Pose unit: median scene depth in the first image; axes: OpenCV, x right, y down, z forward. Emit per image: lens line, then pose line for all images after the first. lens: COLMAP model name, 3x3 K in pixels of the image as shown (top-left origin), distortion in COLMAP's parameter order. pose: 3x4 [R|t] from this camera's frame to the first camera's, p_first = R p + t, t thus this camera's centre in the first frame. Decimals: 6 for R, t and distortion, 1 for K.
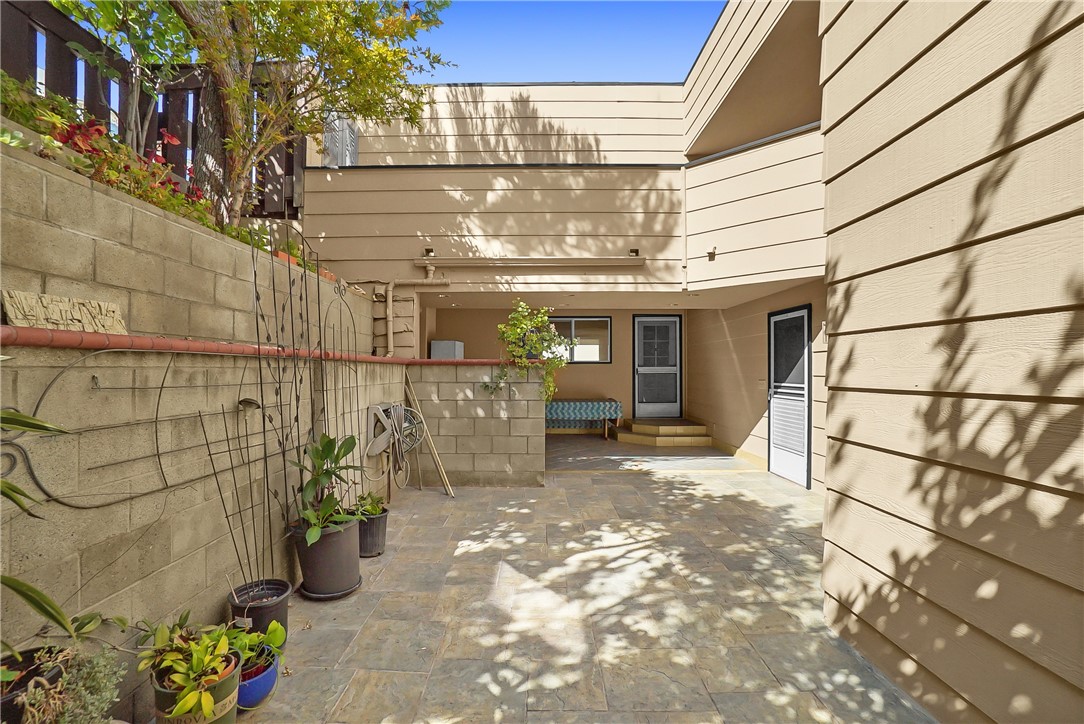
lens RADIAL K [[484.4, 0, 541.4], [0, 484.4, 388.8], [0, 0, 1]] dist [-0.062527, 0.021273]
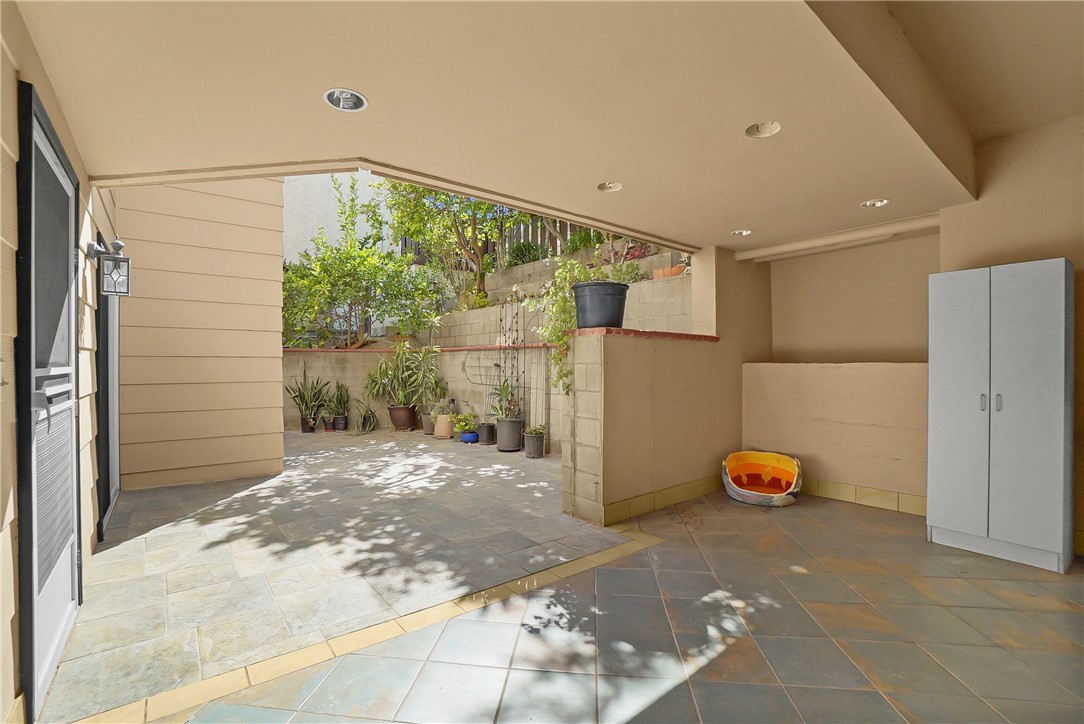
lens RADIAL K [[485.3, 0, 542.0], [0, 485.3, 362.0], [0, 0, 1]] dist [-0.000144, 0.020580]
pose [[-0.770287, 0.005965, -0.637670, 0.559468], [-0.022150, 0.999103, 0.036102, -0.052514], [0.637313, 0.041933, -0.769463, 1.703081]]
